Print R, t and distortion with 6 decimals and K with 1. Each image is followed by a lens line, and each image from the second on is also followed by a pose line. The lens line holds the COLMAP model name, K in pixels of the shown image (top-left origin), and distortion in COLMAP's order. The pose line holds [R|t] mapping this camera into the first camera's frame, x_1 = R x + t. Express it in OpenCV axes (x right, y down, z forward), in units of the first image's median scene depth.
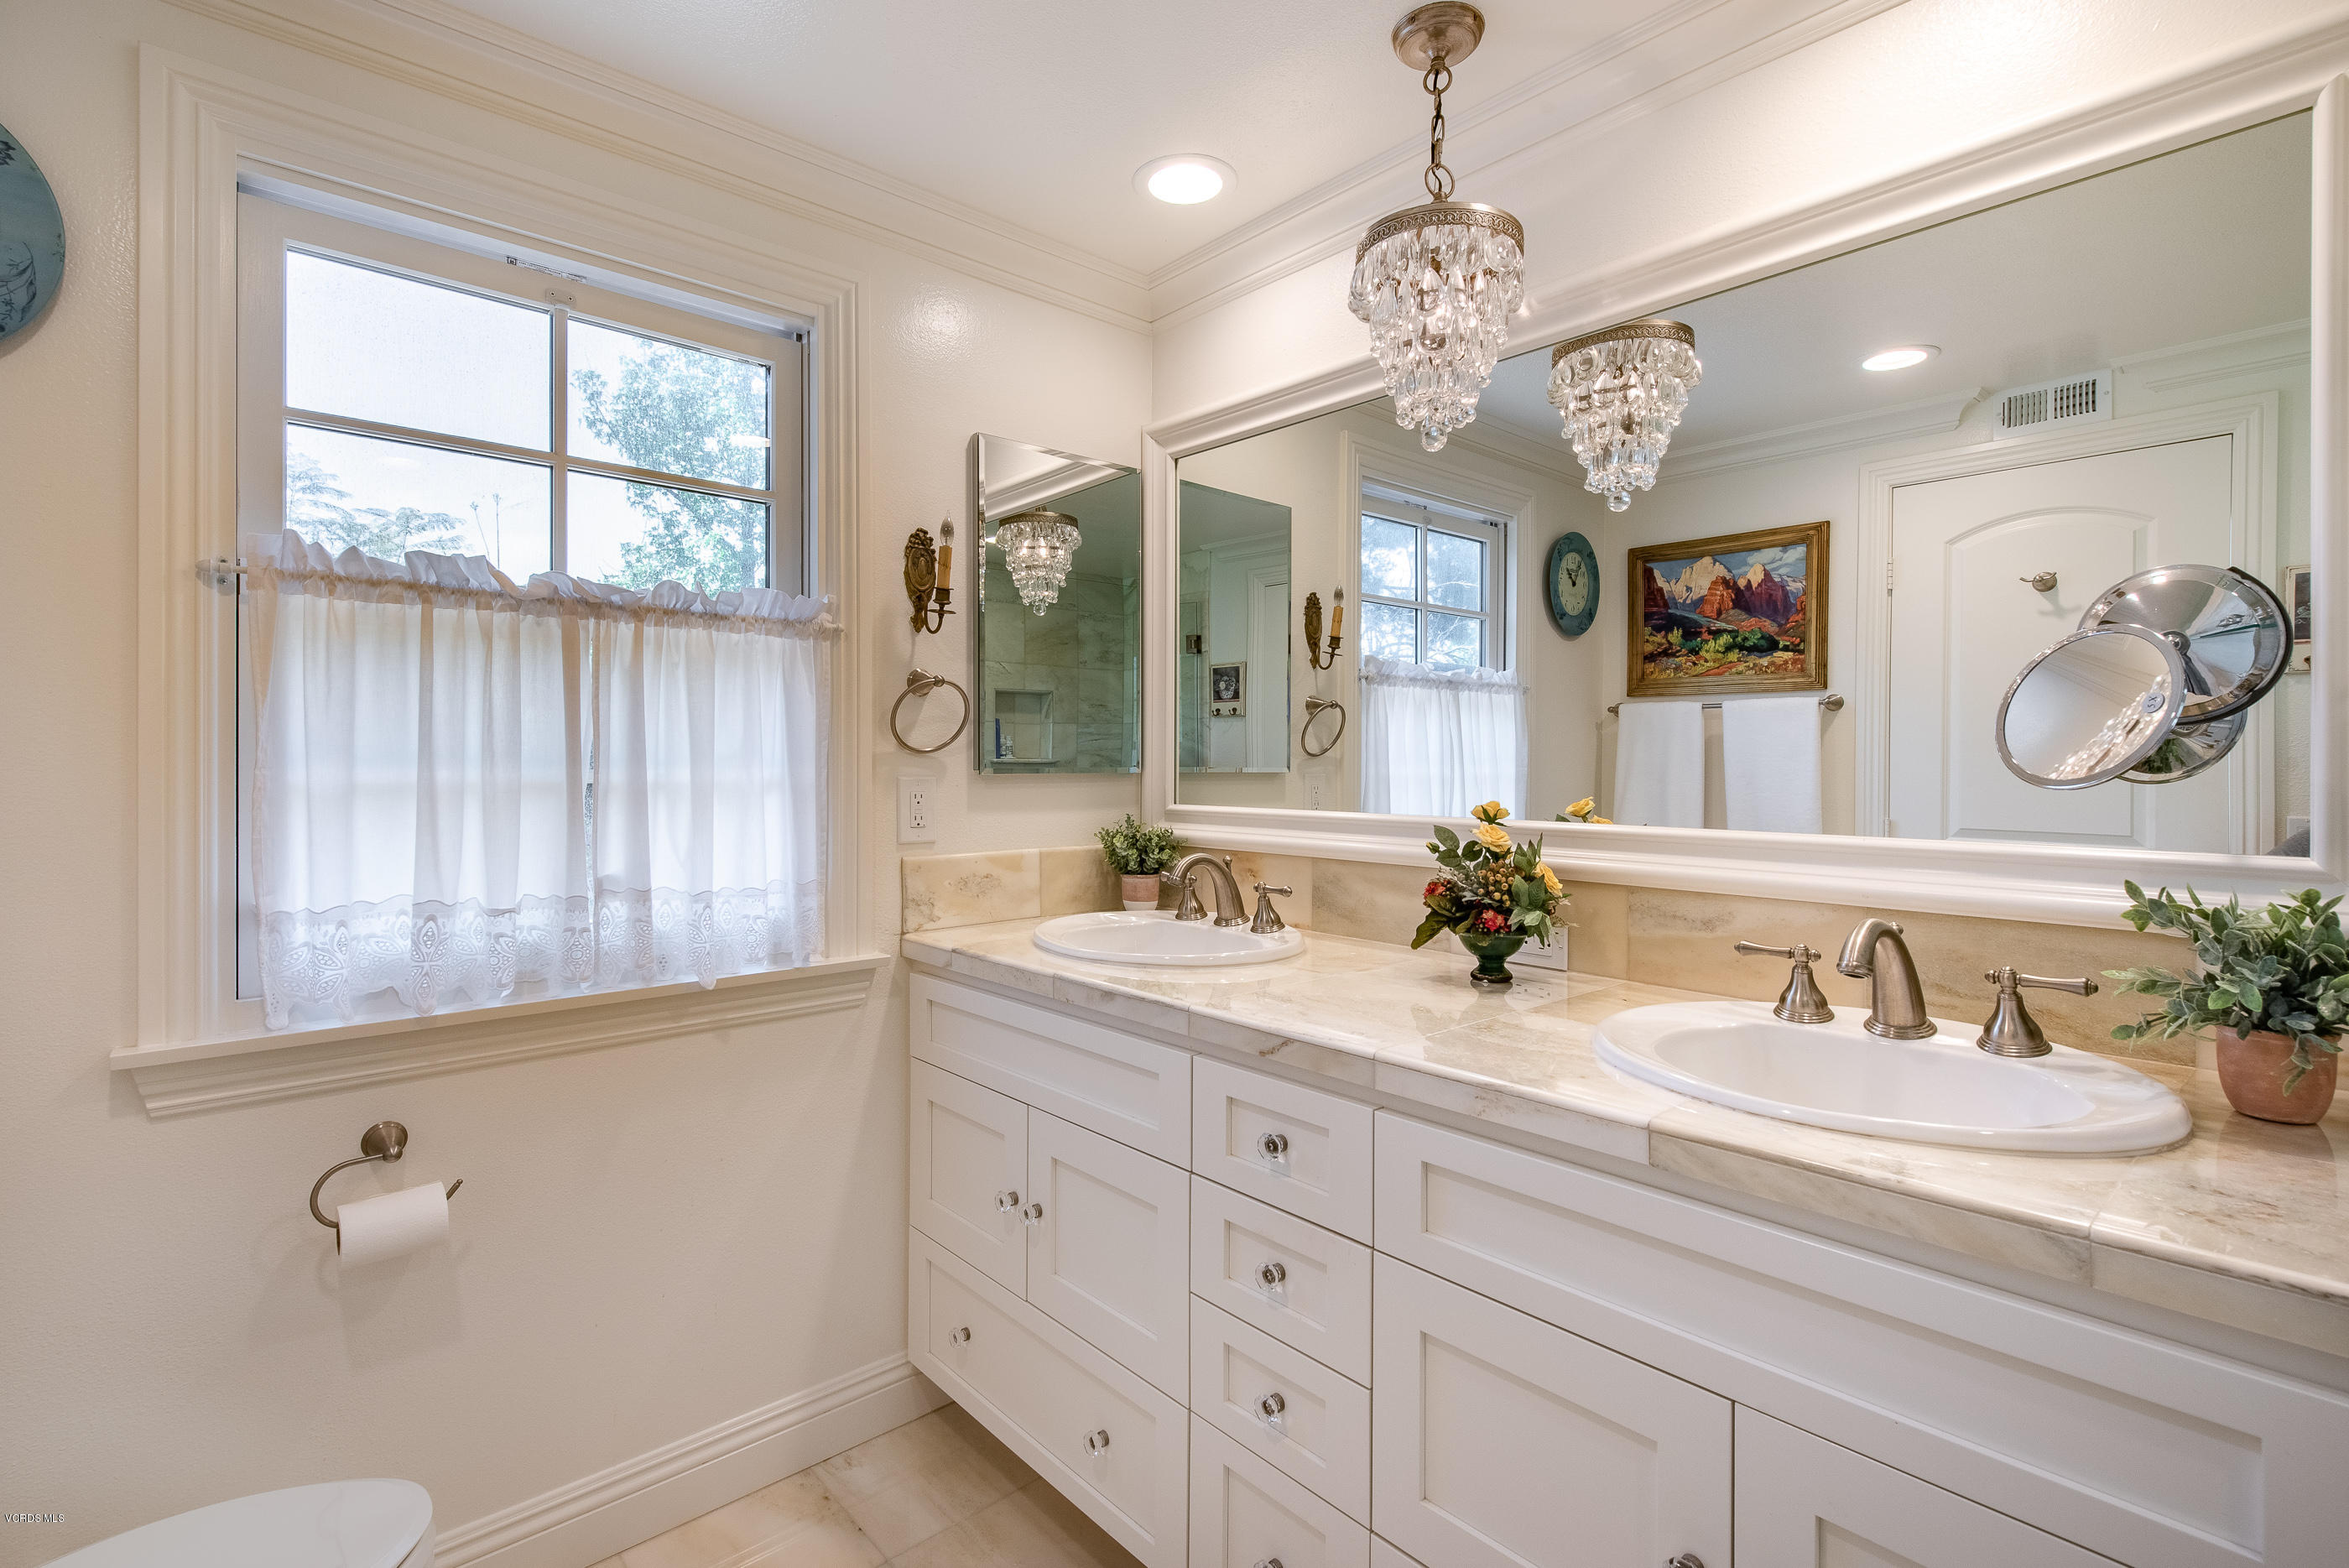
lens RADIAL K [[1080.5, 0, 1174.5], [0, 1080.5, 784.0], [0, 0, 1]] dist [-0.000360, -0.000133]
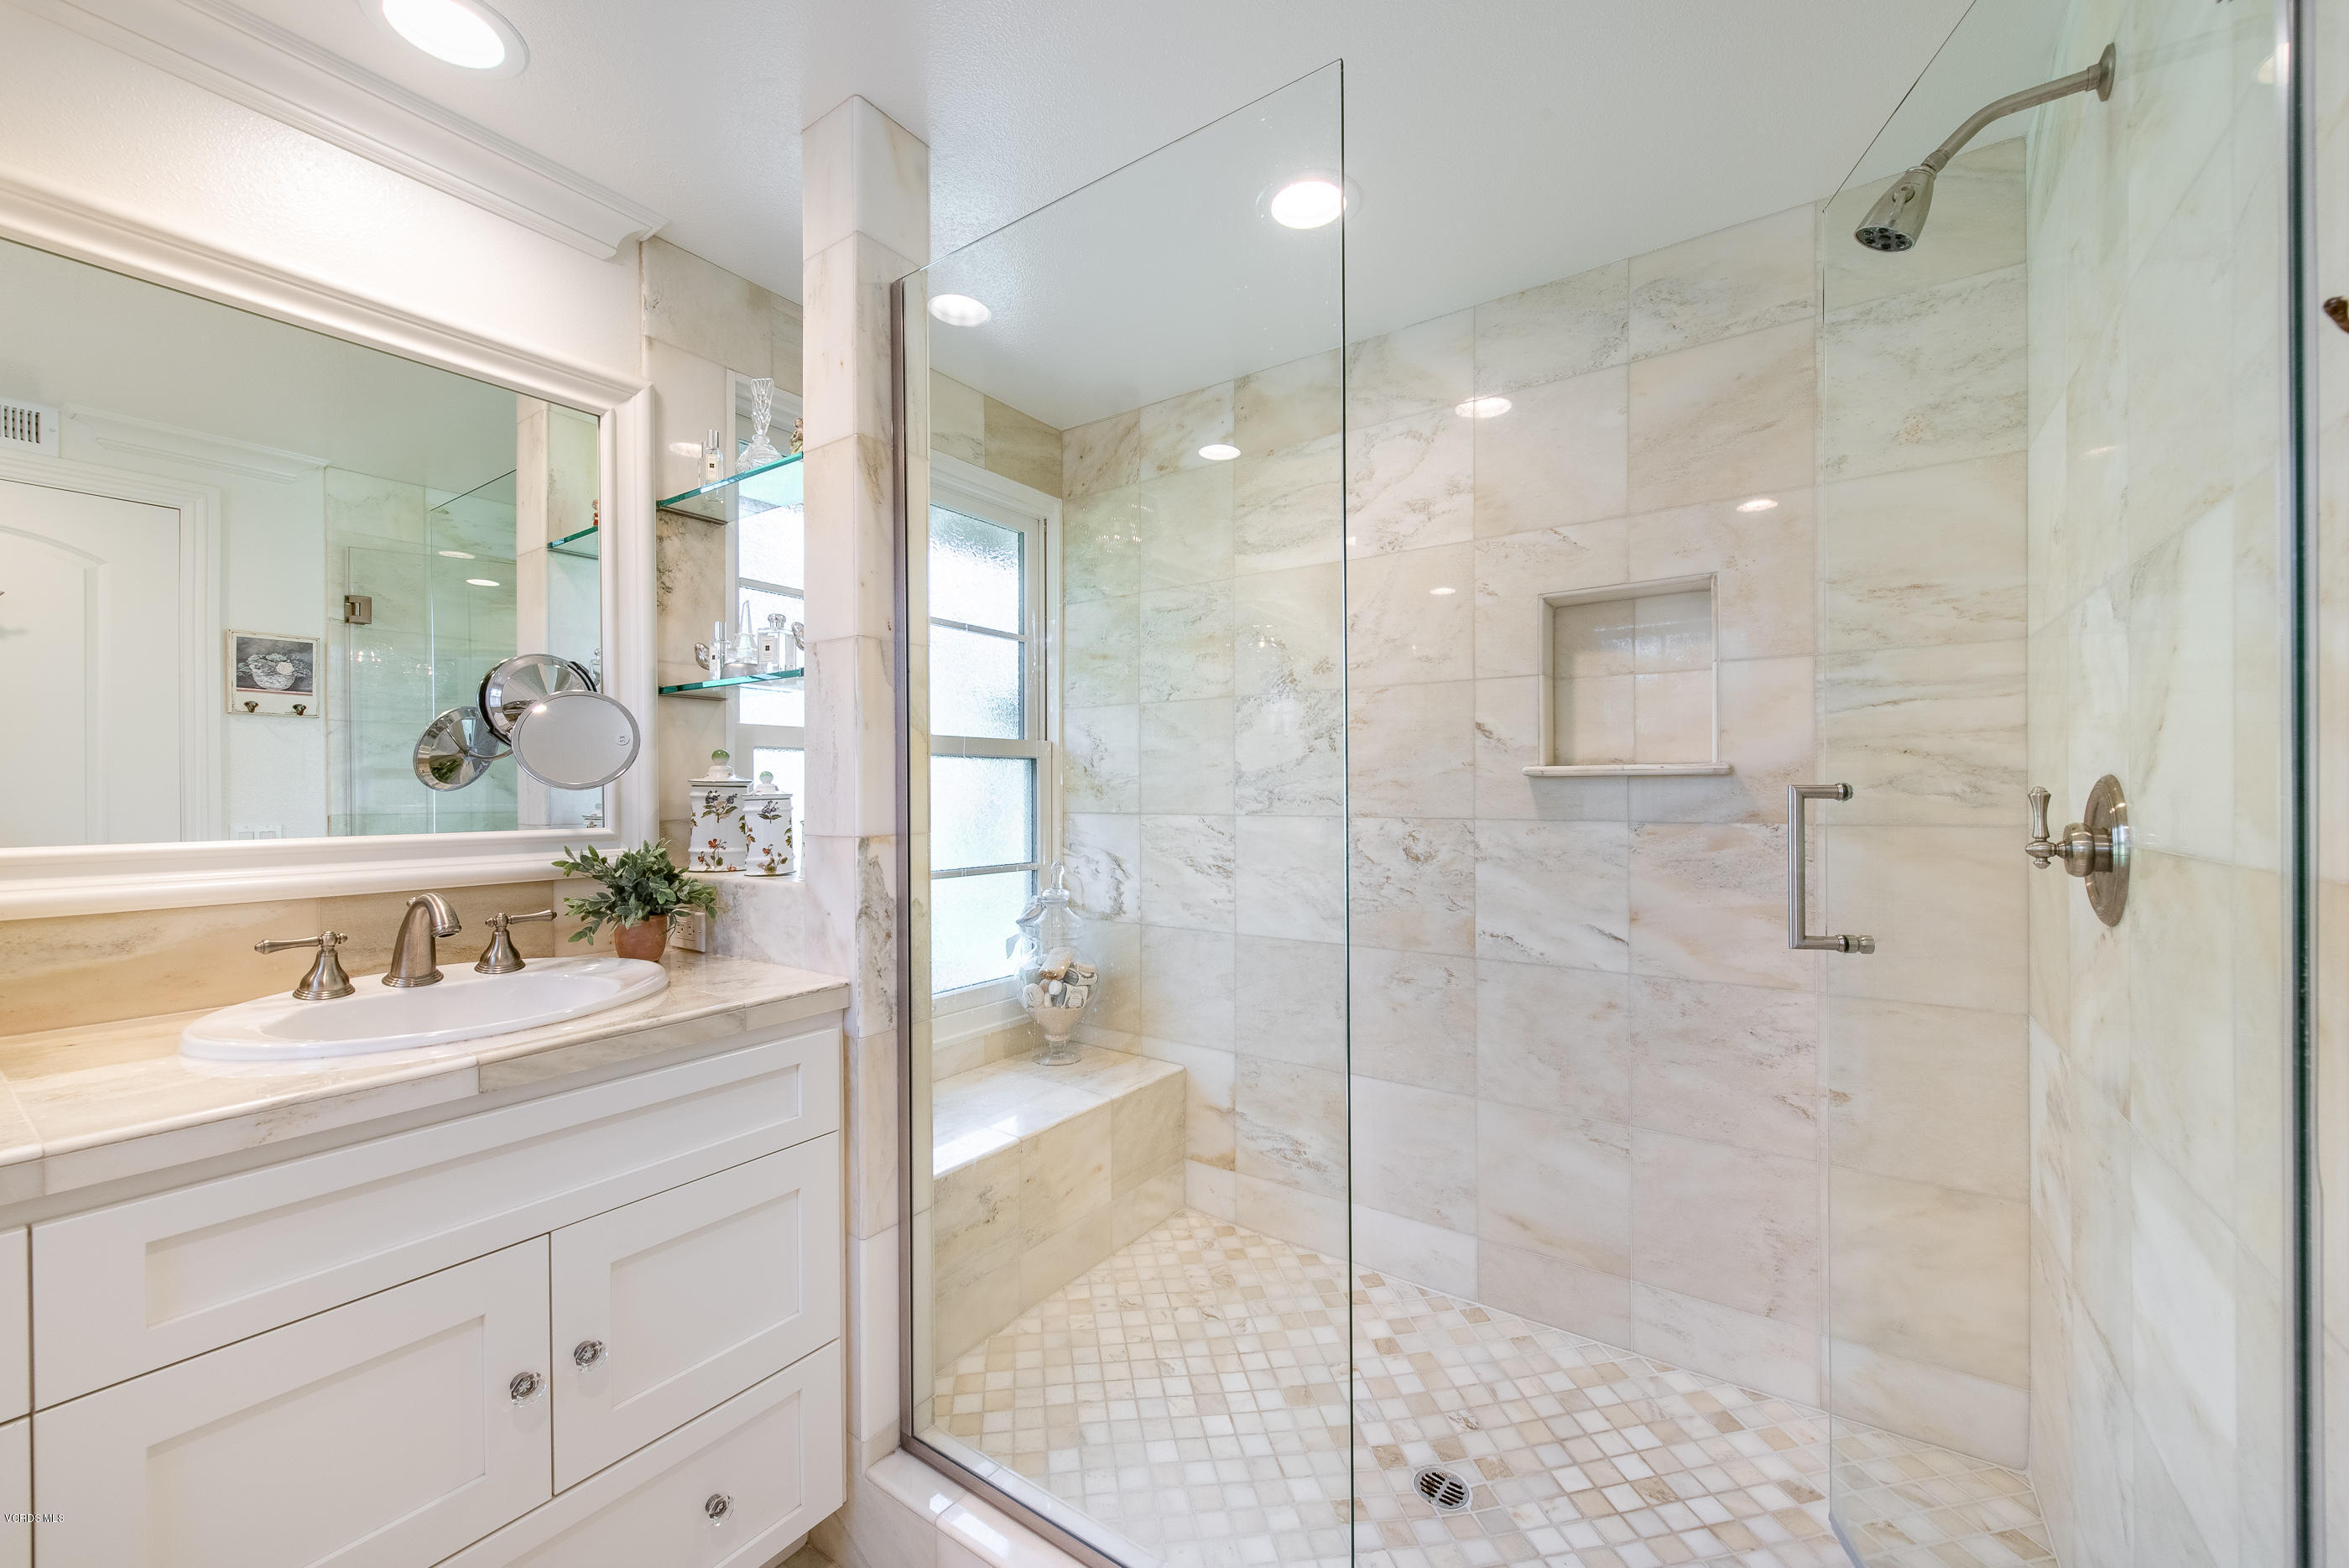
lens RADIAL K [[911.2, 0, 1174.5], [0, 911.2, 784.0], [0, 0, 1]] dist [0.000304, 0.000062]
pose [[-0.229818, 0.001714, 0.973232, -0.617522], [0.022095, 0.999750, 0.003456, 0.007864], [-0.972983, 0.022298, -0.229799, 0.363906]]
